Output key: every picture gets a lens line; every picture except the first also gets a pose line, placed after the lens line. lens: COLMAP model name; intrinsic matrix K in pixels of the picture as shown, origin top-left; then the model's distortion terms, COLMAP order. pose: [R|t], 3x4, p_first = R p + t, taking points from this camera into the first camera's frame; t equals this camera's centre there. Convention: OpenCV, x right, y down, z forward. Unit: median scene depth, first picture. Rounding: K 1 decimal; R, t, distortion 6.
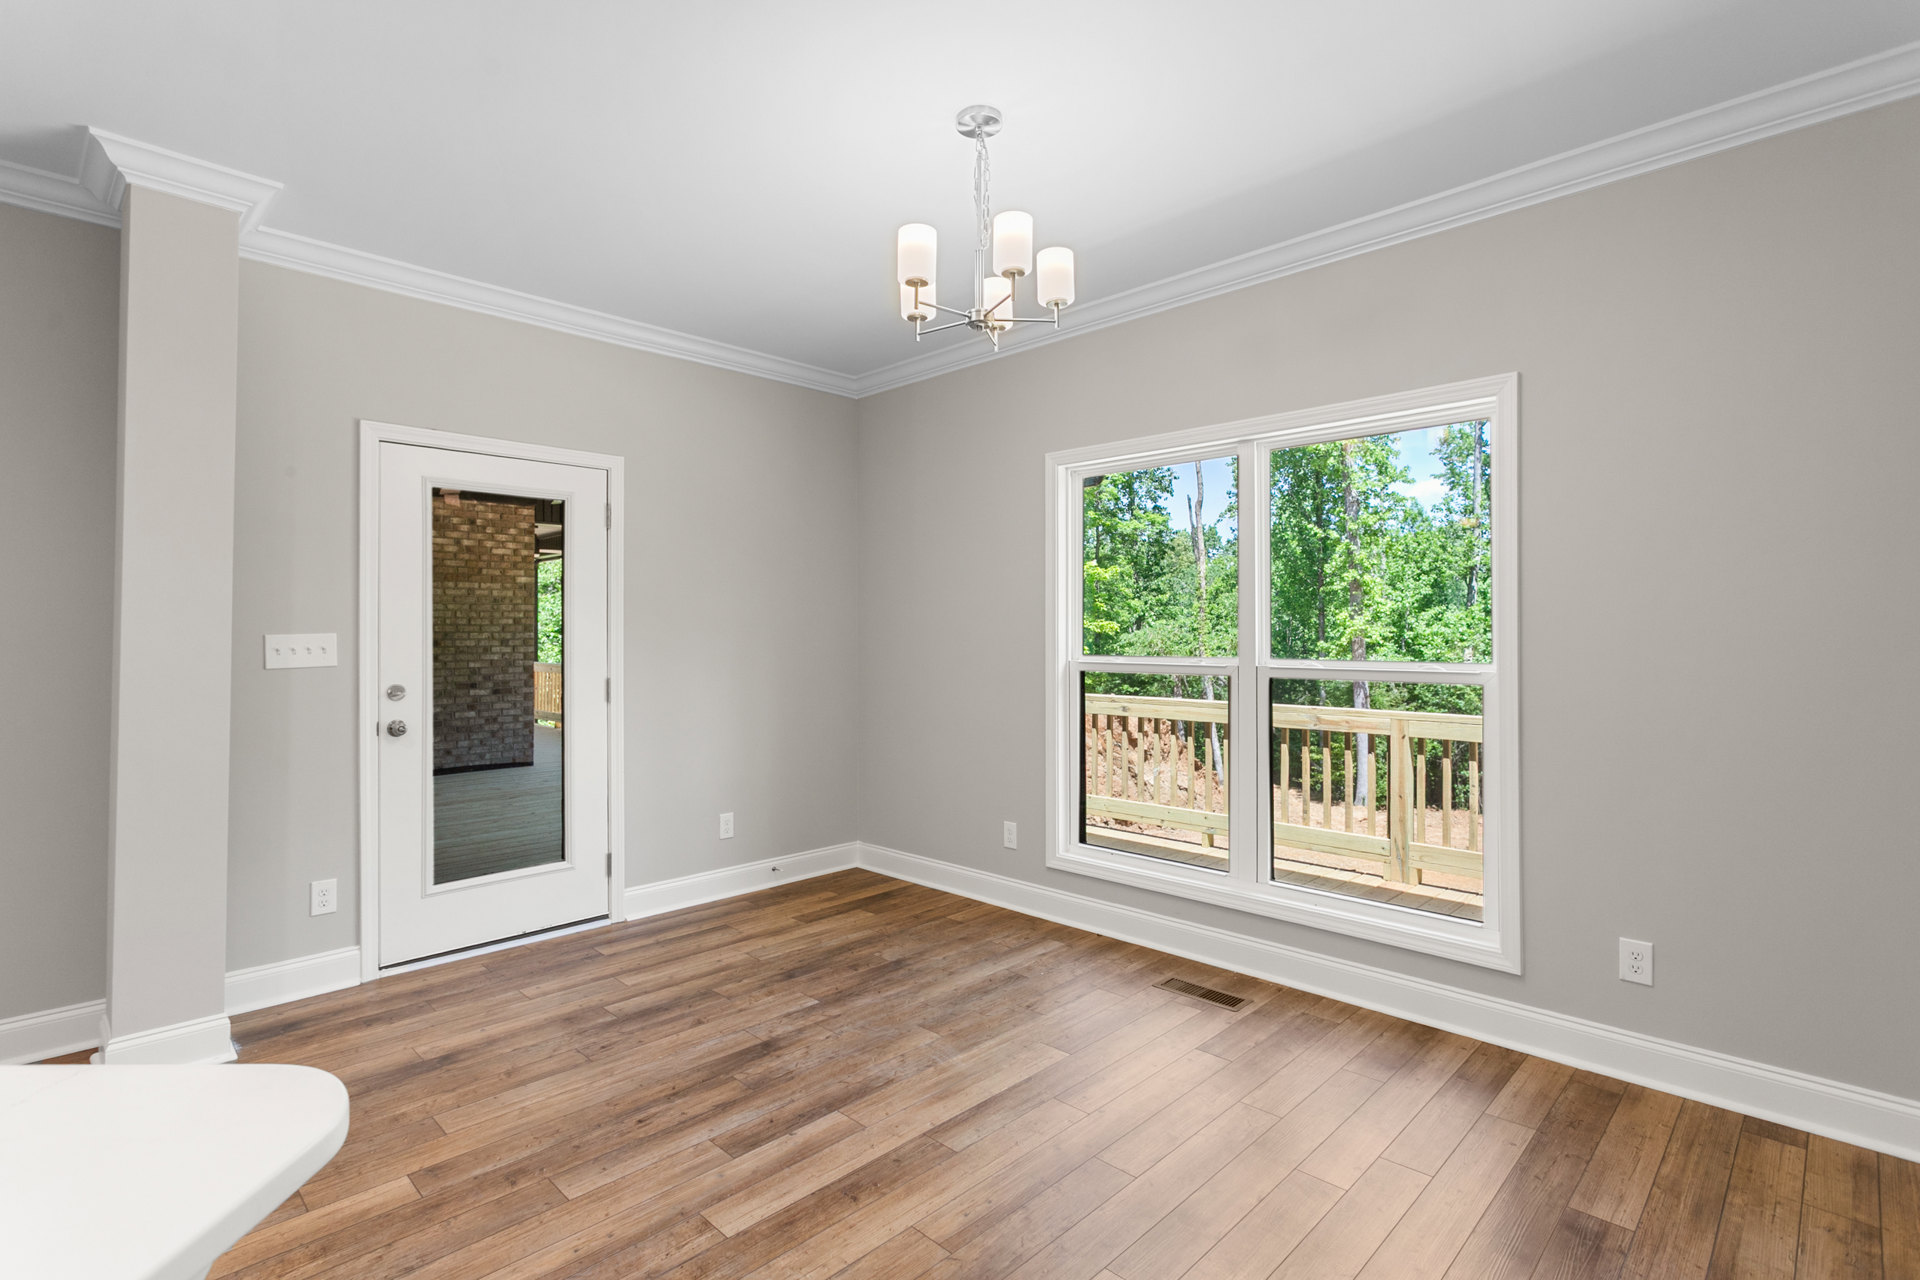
lens RADIAL K [[906.5, 0, 954.6], [0, 906.5, 624.8], [0, 0, 1]] dist [-0.002365, -0.000293]
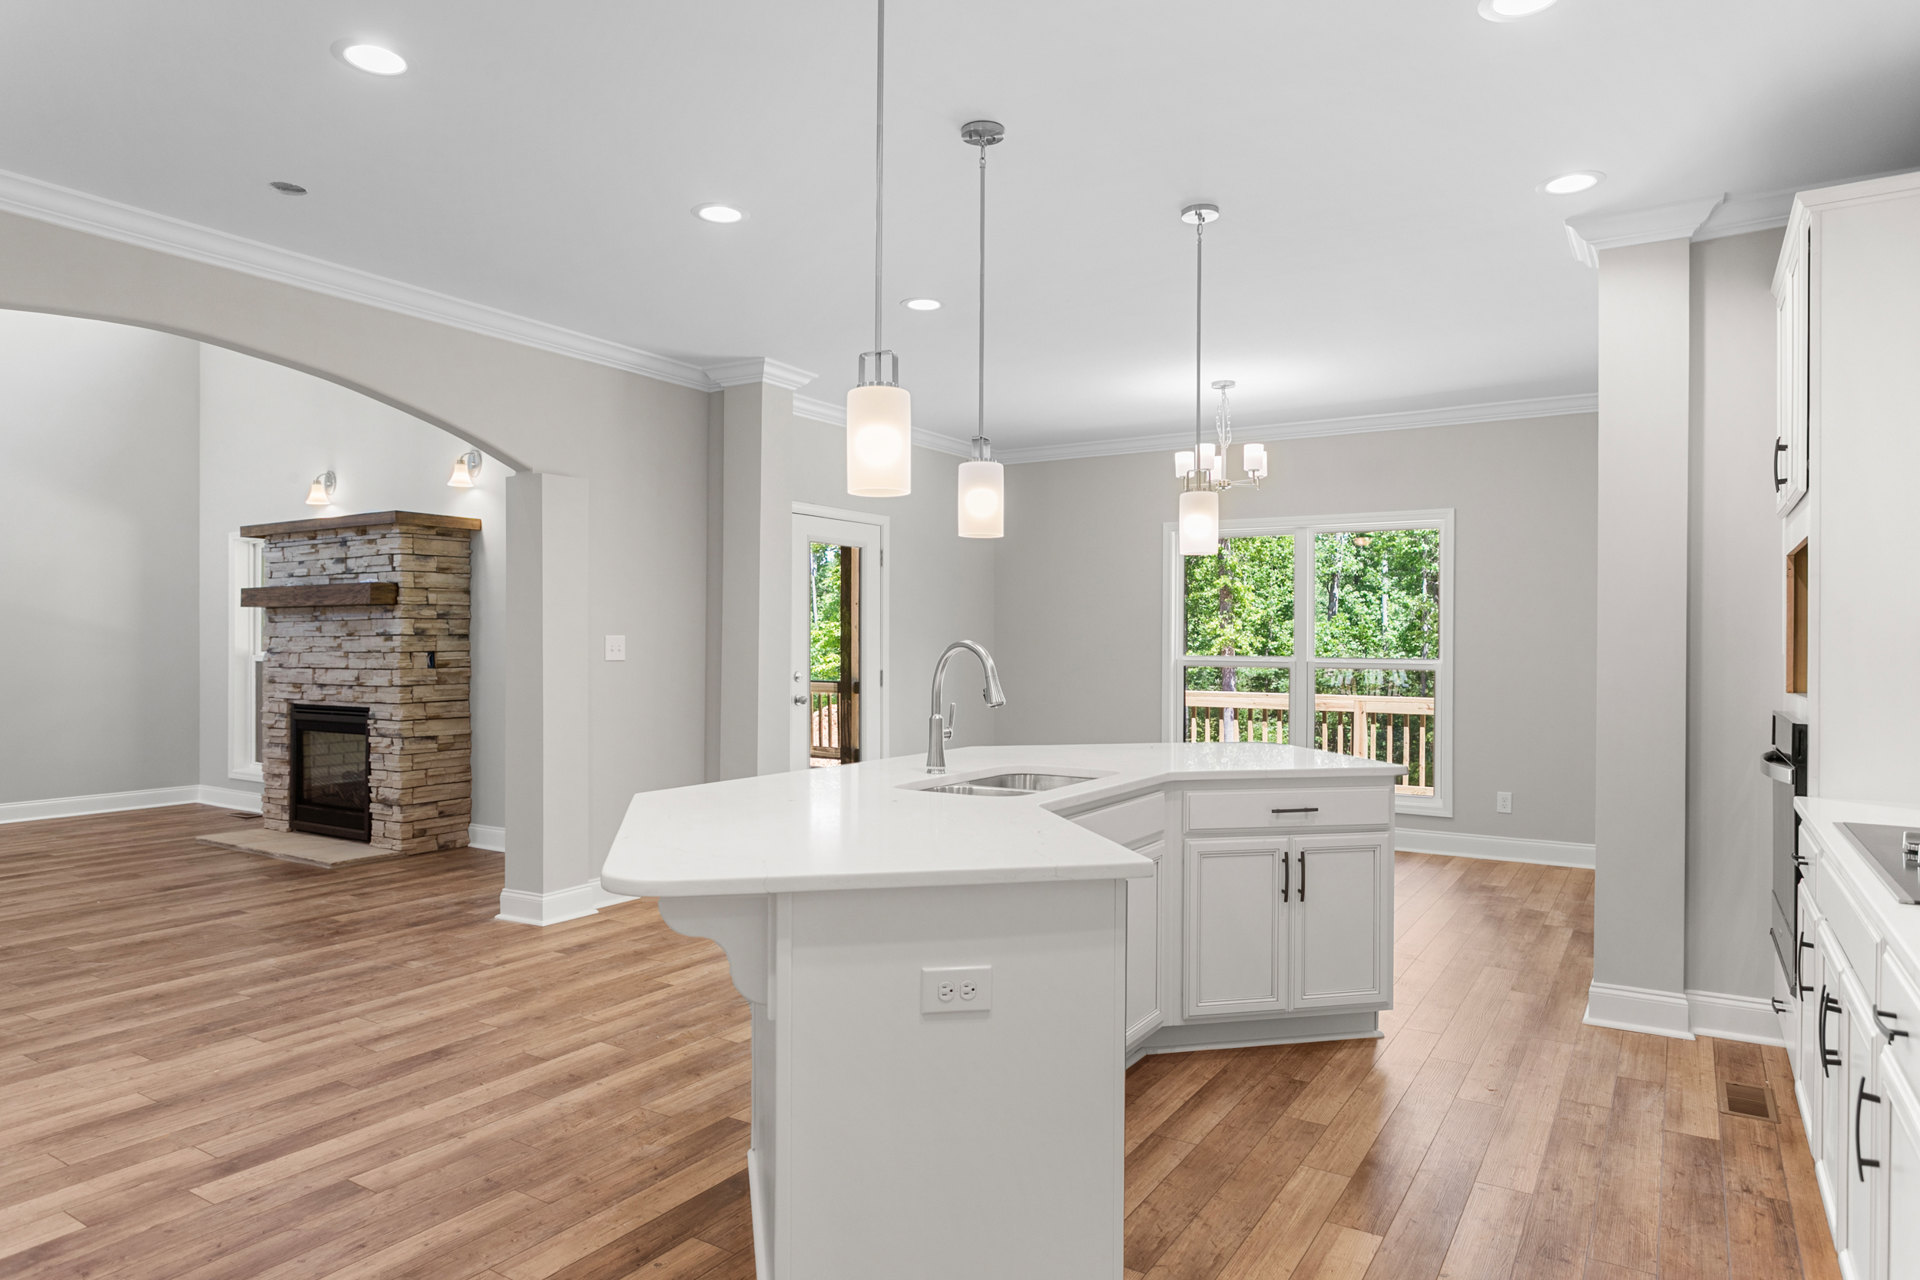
lens RADIAL K [[1158.6, 0, 960.0], [0, 1158.6, 640.0], [0, 0, 1]] dist [-0.005467, -0.001538]
pose [[0.975524, 0.006698, 0.219790, -0.093093], [-0.008600, 0.999933, 0.007697, -0.000517], [-0.219724, -0.009399, 0.975517, -0.116063]]
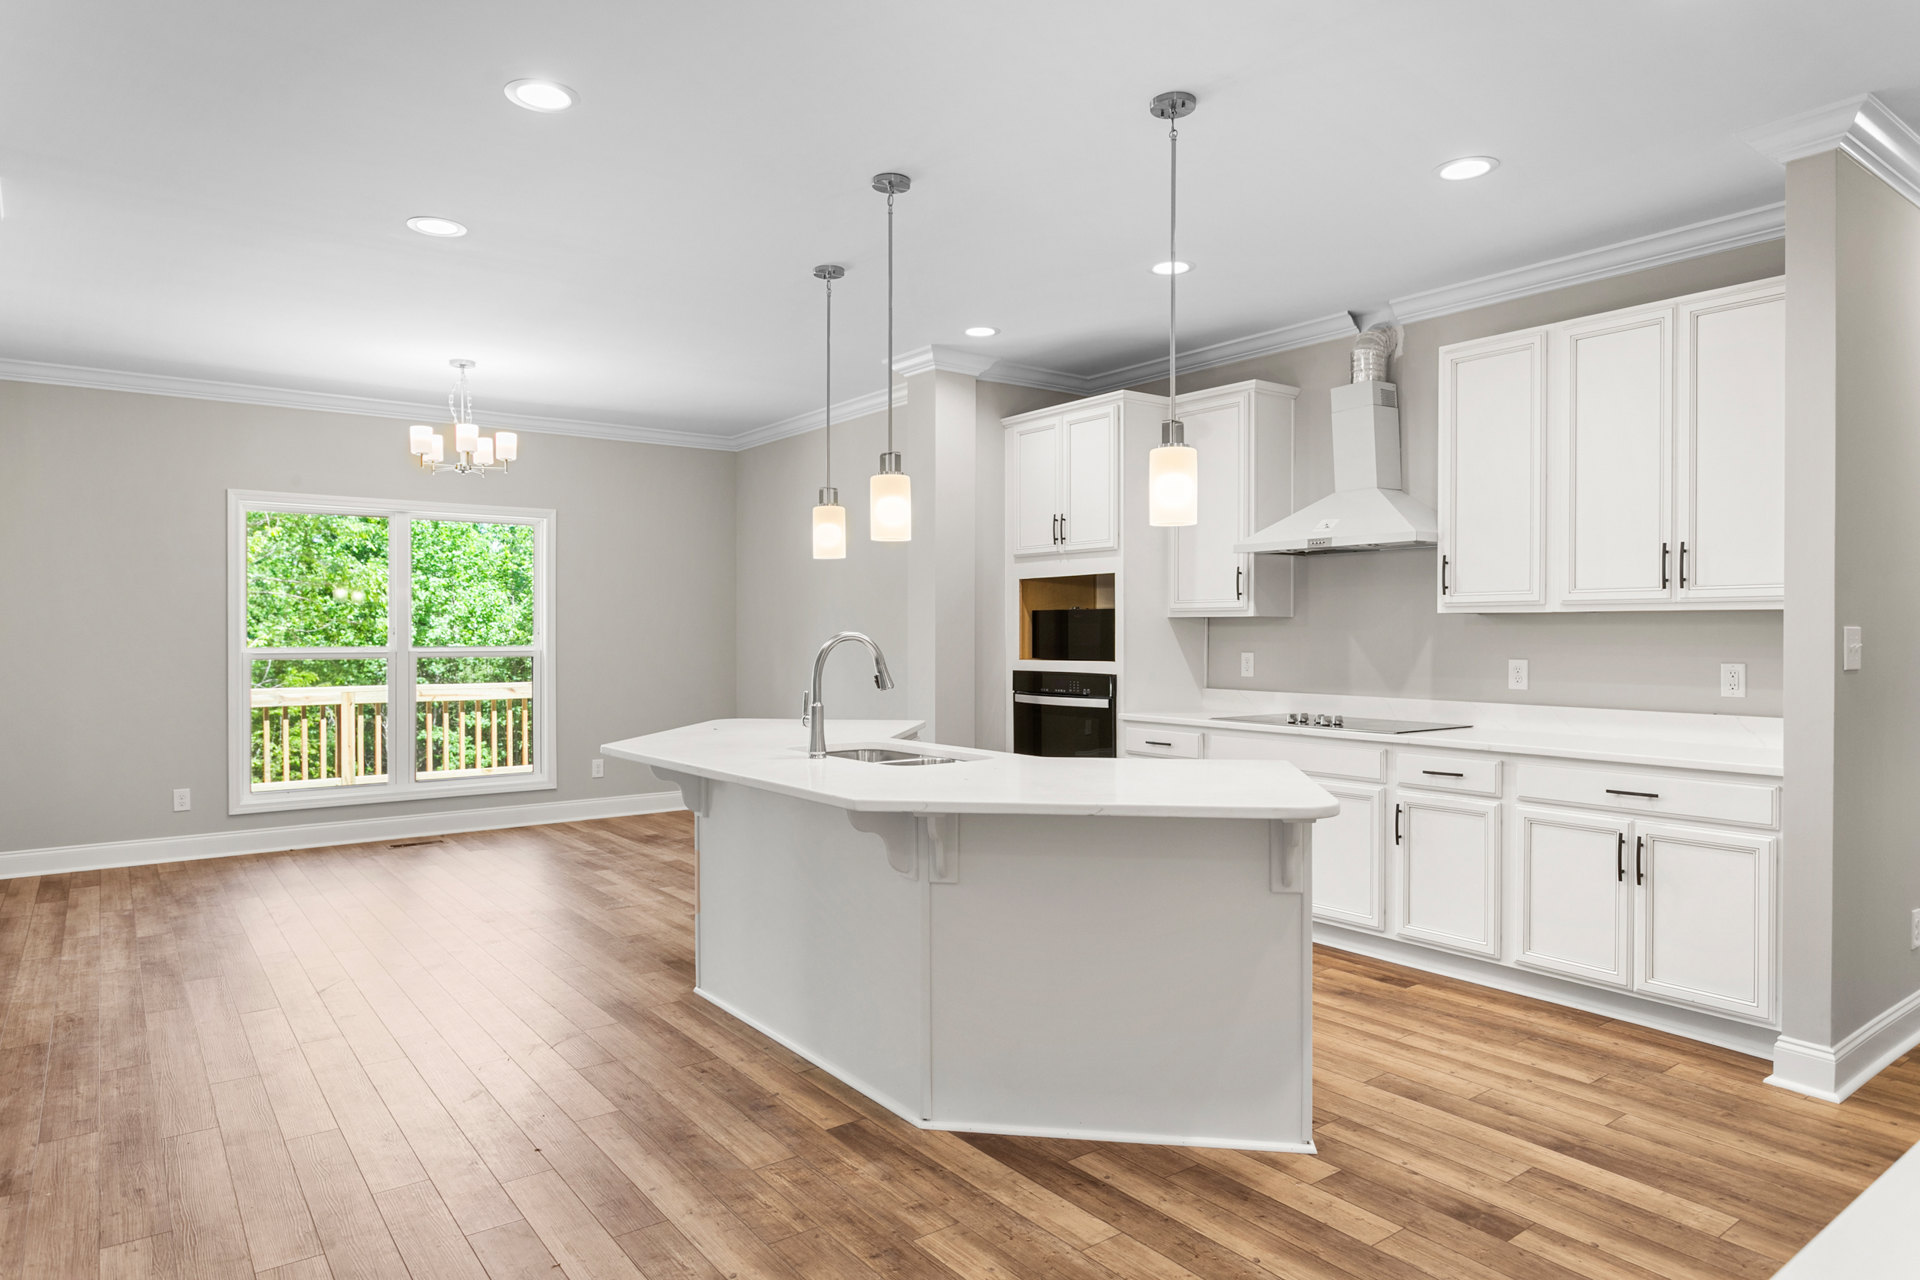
lens RADIAL K [[1145.4, 0, 959.7], [0, 1145.4, 646.2], [0, 0, 1]] dist [0.002304, -0.000421]
pose [[0.141439, -0.011864, 0.989876, -0.189204], [-0.010110, 0.999859, 0.013428, -0.000039], [-0.989895, -0.011906, 0.141300, -0.033018]]
